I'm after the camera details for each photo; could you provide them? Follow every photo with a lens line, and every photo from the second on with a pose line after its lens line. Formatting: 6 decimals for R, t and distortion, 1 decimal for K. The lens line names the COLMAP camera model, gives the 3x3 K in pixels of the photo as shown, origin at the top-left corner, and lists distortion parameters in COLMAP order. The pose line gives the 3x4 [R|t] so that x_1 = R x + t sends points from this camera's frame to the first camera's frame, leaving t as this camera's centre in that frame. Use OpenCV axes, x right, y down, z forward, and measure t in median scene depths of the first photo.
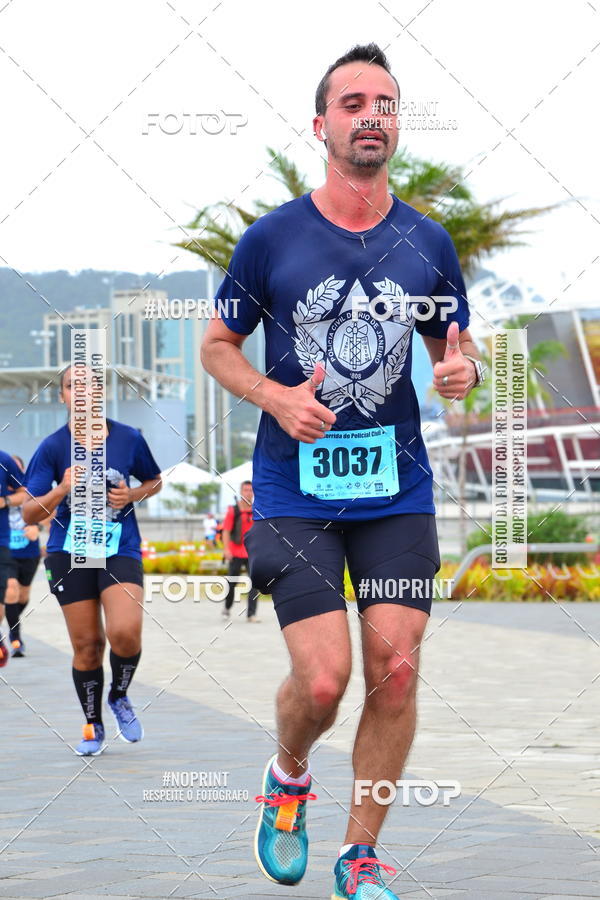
lens RADIAL K [[2750.6, 0, 301.9], [0, 2750.6, 429.3], [0, 0, 1]] dist [0.739007, -1.764530]
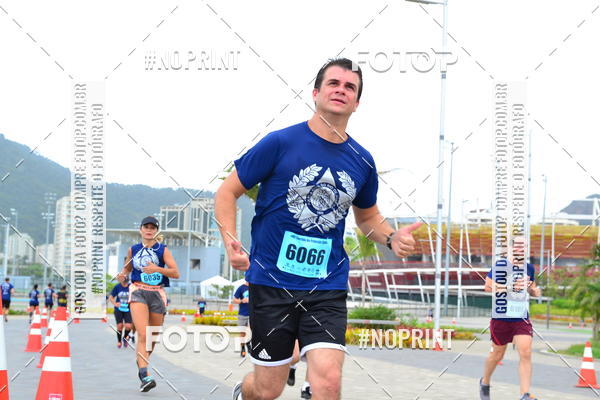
lens RADIAL K [[1463.3, 0, 276.1], [0, 1463.3, 200.9], [0, 0, 1]] dist [0.337556, 0.422178]
pose [[0.998293, 0.057998, 0.006814, -0.007523], [-0.057584, 0.997075, -0.050247, 0.008725], [-0.009708, 0.049769, 0.998714, -0.193550]]
